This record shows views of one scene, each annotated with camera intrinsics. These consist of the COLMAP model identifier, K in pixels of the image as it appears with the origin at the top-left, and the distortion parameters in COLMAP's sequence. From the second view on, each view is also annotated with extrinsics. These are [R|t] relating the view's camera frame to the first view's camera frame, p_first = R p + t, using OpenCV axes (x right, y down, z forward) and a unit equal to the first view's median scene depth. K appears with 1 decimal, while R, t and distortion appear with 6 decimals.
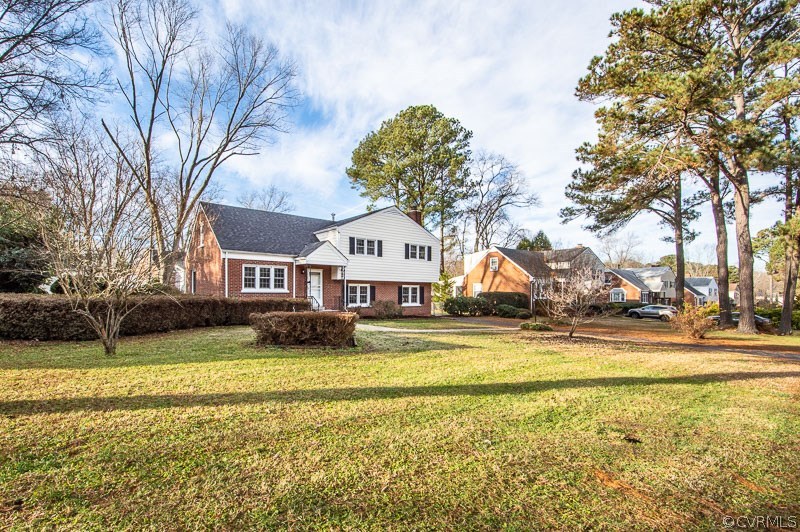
lens RADIAL K [[383.8, 0, 376.1], [0, 383.8, 299.3], [0, 0, 1]] dist [0.014212, -0.001358]
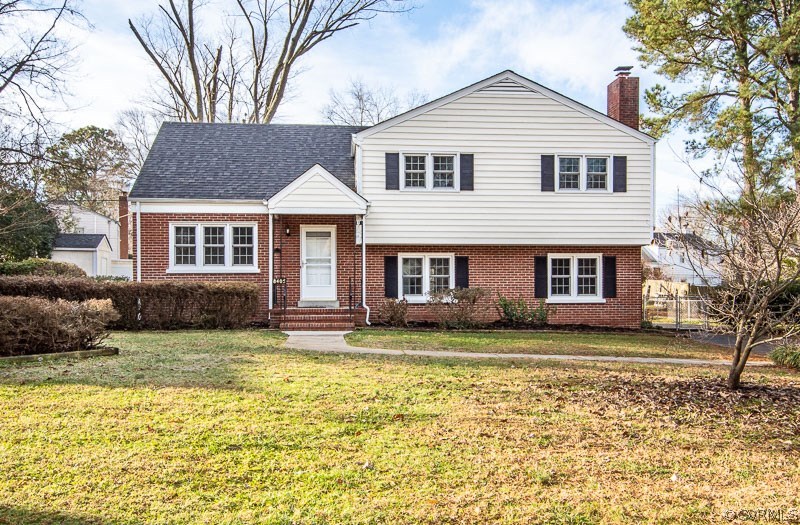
lens RADIAL K [[655.8, 0, 407.5], [0, 655.8, 290.2], [0, 0, 1]] dist [0.005515, 0.013216]
pose [[0.834401, 0.006678, -0.551117, 0.377375], [-0.002599, 0.999963, 0.008181, -0.001583], [0.551151, -0.005394, 0.834388, 0.332845]]
